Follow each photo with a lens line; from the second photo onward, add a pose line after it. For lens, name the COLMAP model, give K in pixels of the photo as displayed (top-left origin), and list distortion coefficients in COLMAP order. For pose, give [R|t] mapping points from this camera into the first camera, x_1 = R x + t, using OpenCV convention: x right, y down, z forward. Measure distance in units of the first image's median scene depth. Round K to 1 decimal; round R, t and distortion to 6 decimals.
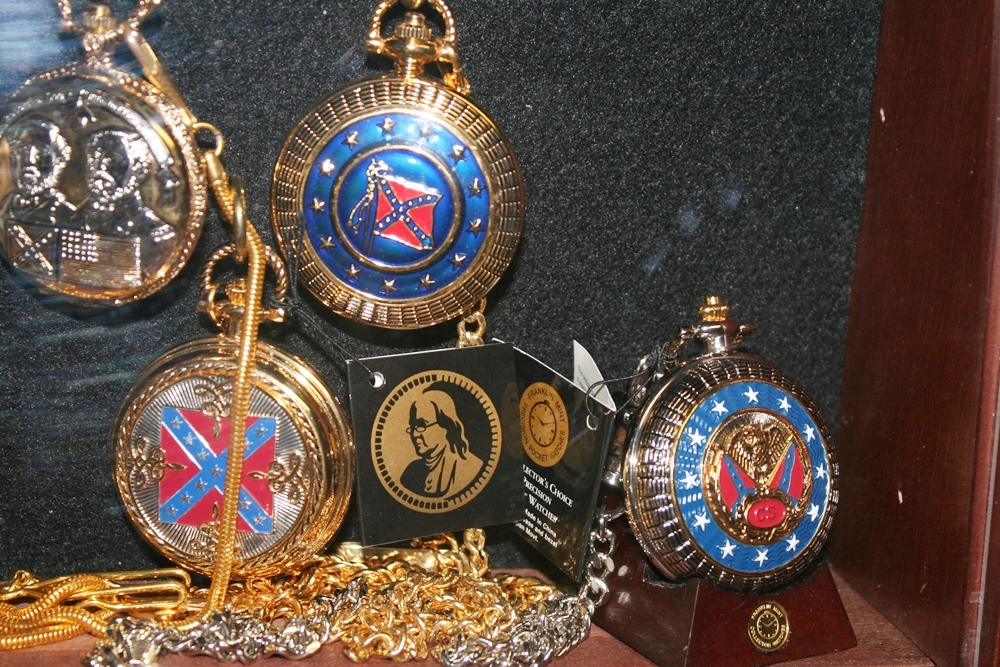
lens RADIAL K [[2026.8, 0, 498.3], [0, 2026.8, 361.7], [0, 0, 1]] dist [0.001721, 0.262895]
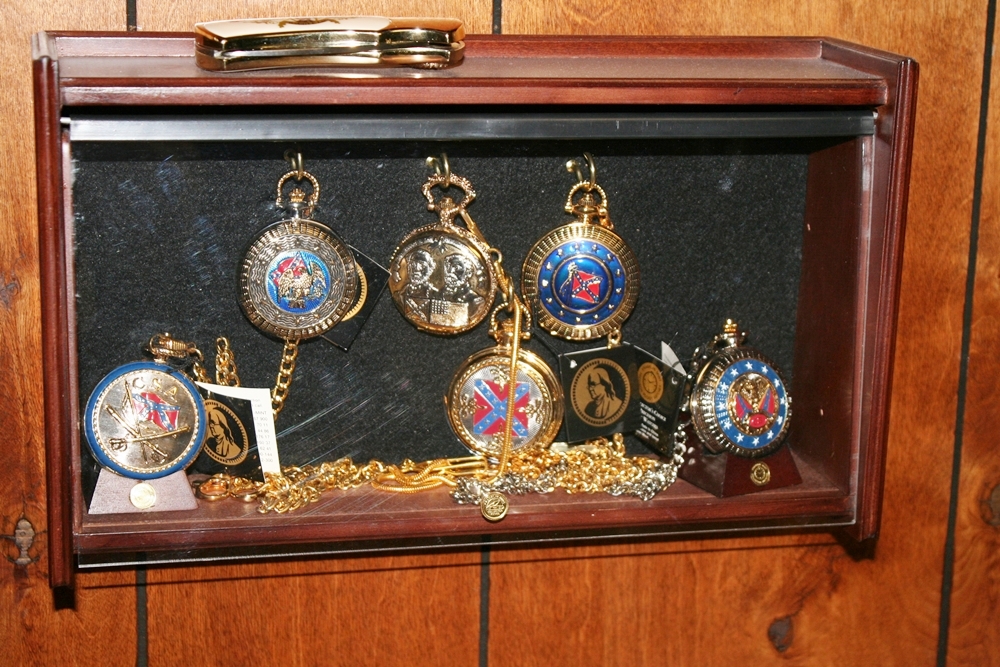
lens RADIAL K [[2026.8, 0, 498.3], [0, 2026.8, 361.7], [0, 0, 1]] dist [0.001721, 0.262895]
pose [[0.999520, -0.030908, 0.002281, -0.145344], [0.030866, 0.999387, 0.016547, -0.031720], [-0.002792, -0.016469, 0.999860, -1.146178]]
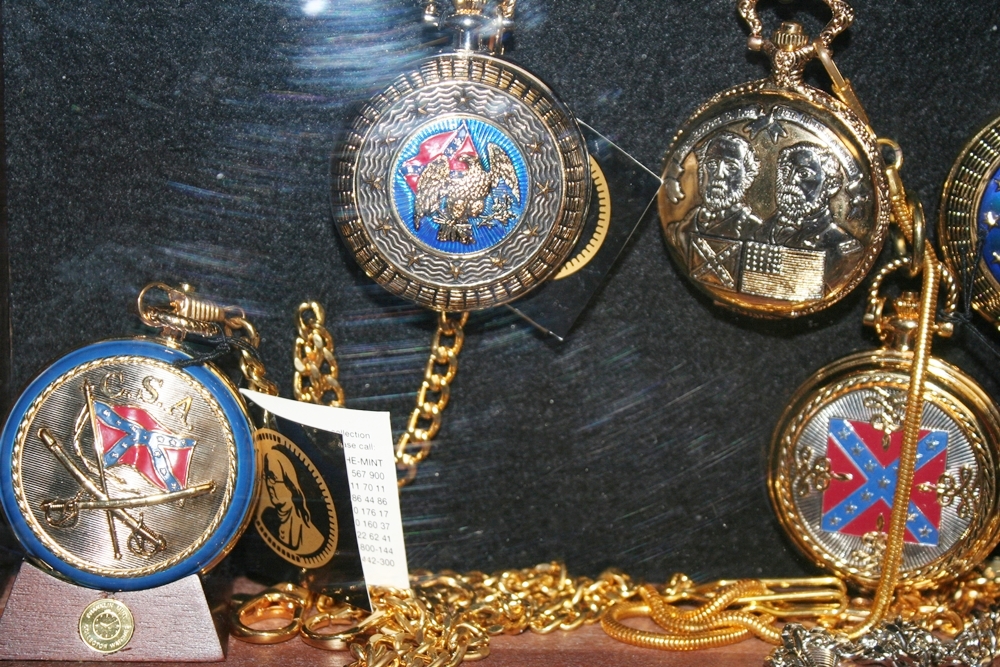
lens RADIAL K [[2026.8, 0, 498.3], [0, 2026.8, 361.7], [0, 0, 1]] dist [0.001721, 0.262895]
pose [[0.989353, 0.018969, -0.144294, -0.184072], [-0.019843, 0.999792, -0.004619, 0.002183], [0.144176, 0.007433, 0.989524, -0.029416]]
